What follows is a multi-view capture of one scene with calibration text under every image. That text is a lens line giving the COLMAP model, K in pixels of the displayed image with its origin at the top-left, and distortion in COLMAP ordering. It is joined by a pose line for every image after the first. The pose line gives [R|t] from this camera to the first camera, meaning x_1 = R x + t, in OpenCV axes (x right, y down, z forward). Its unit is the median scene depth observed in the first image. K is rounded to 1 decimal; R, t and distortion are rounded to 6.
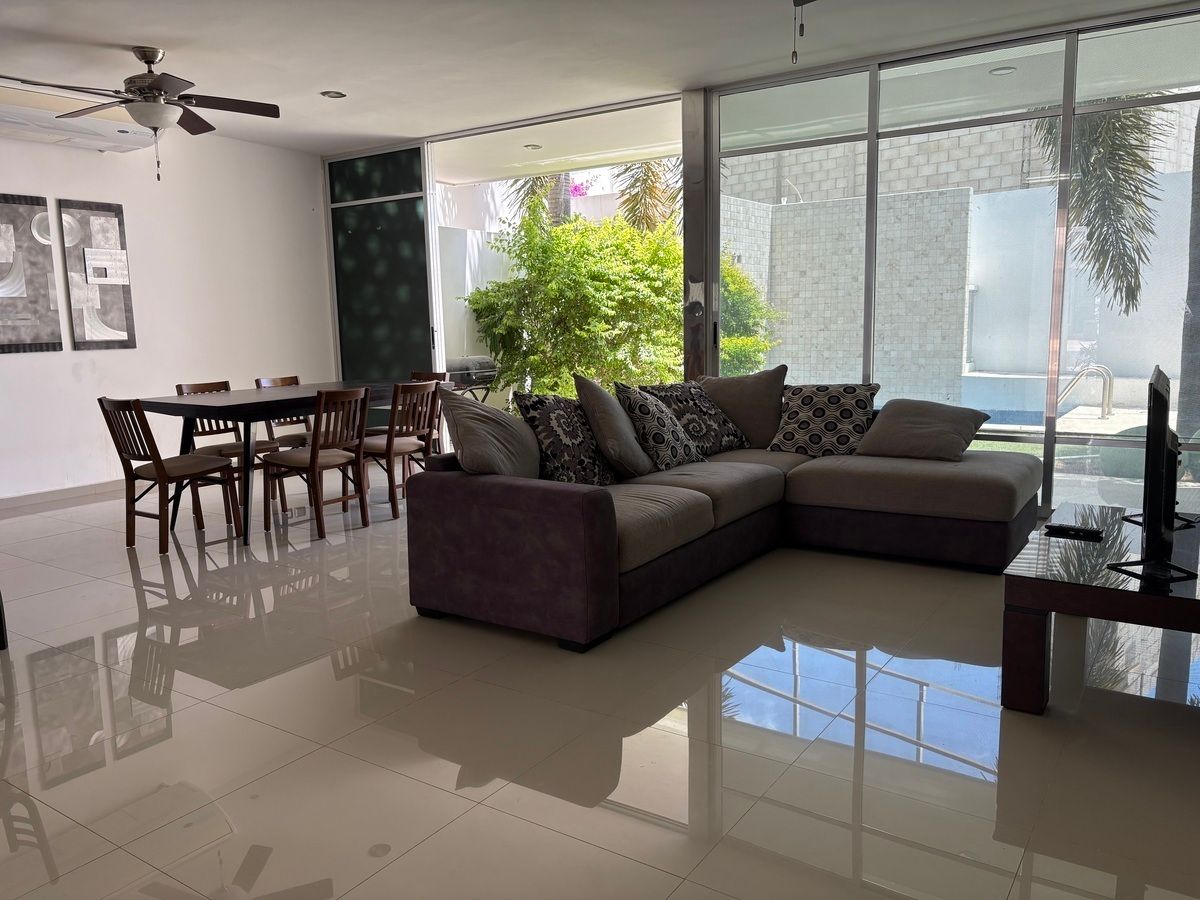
lens RADIAL K [[903.1, 0, 596.9], [0, 903.1, 457.0], [0, 0, 1]] dist [0.033775, -0.029213]
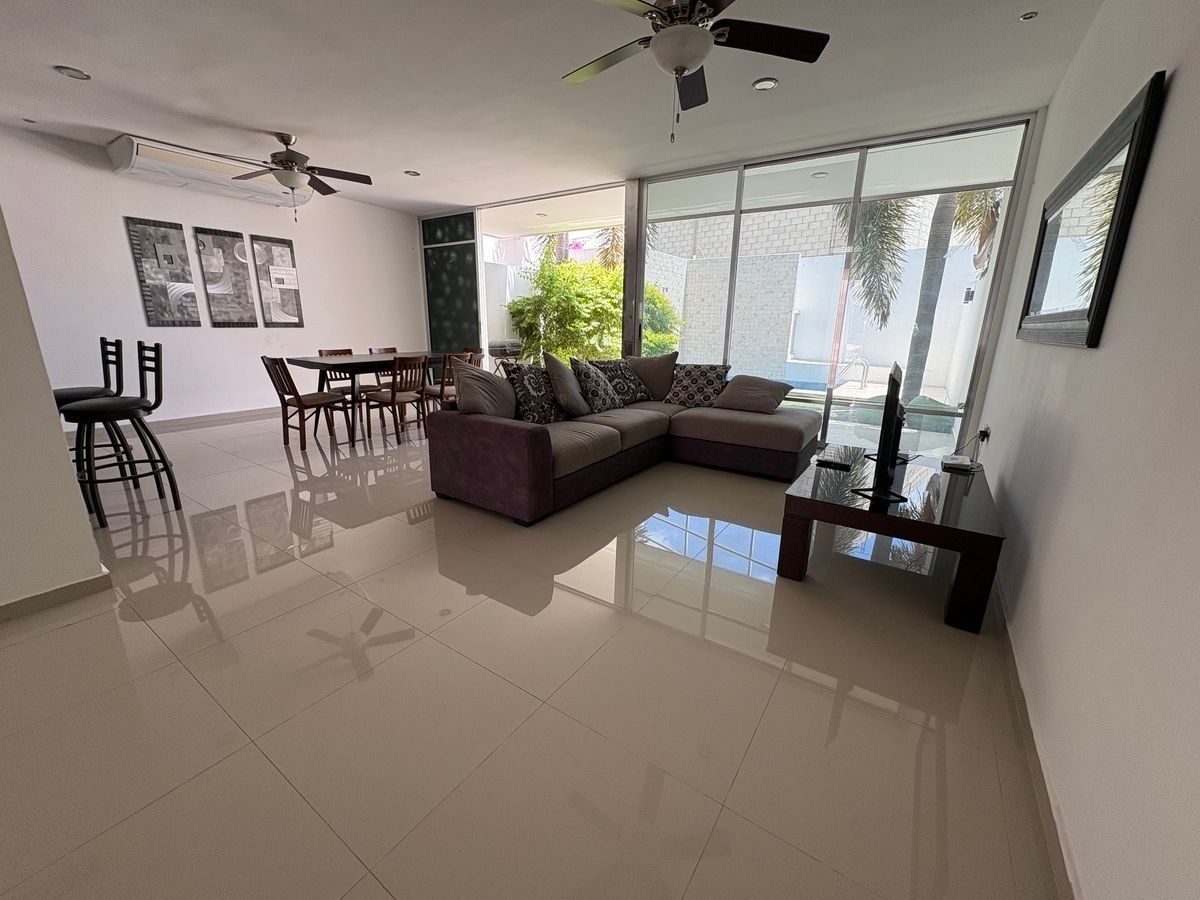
lens RADIAL K [[475.4, 0, 596.7], [0, 475.4, 449.2], [0, 0, 1]] dist [-0.001178, 0.000580]
pose [[0.999295, 0.037080, 0.005905, 0.057306], [-0.037504, 0.993302, 0.109291, -0.011891], [-0.001813, -0.109436, 0.993992, 0.096968]]
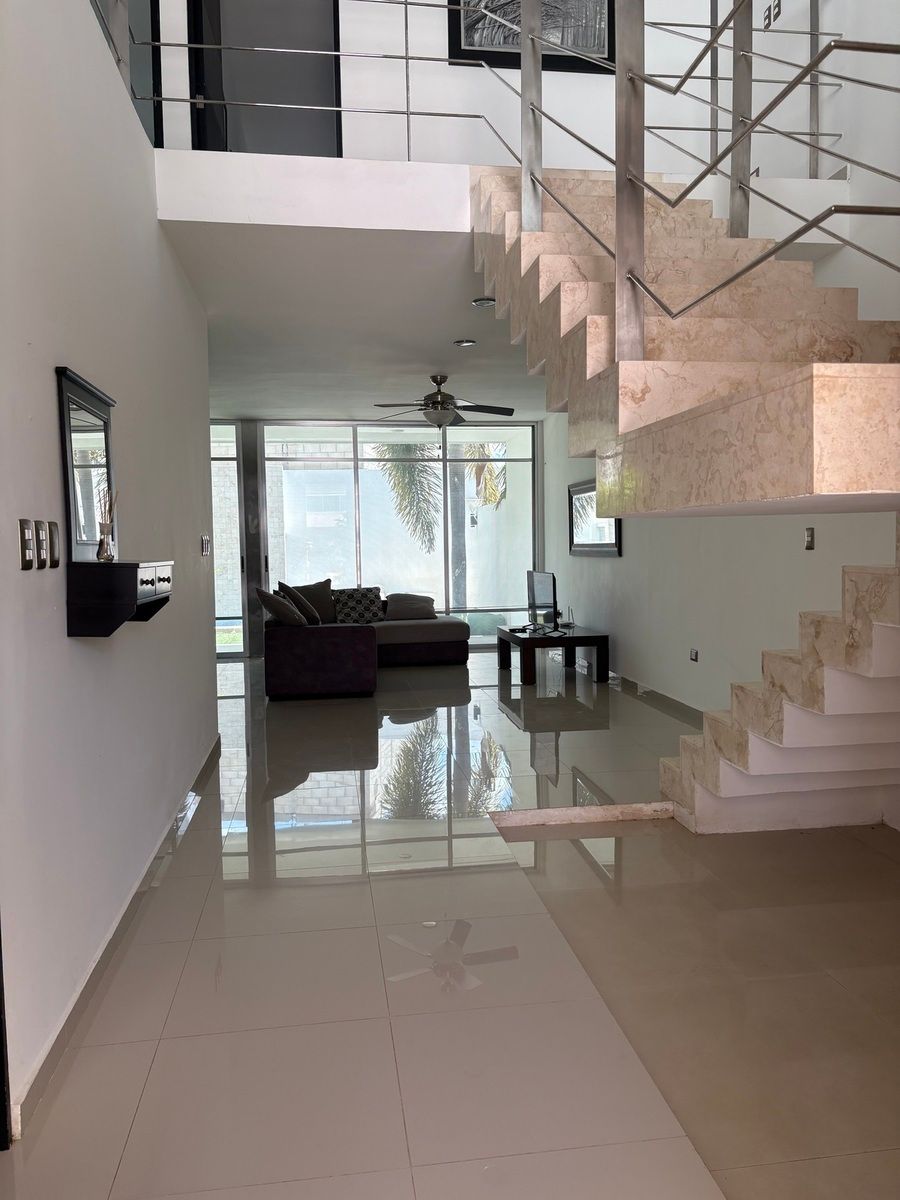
lens RADIAL K [[903.1, 0, 453.2], [0, 903.1, 598.9], [0, 0, 1]] dist [0.033775, -0.029213]
pose [[0.742027, -0.029572, 0.669717, -0.802311], [0.100661, 0.992615, -0.067700, 0.084614], [-0.662769, 0.117649, 0.739524, -0.494498]]
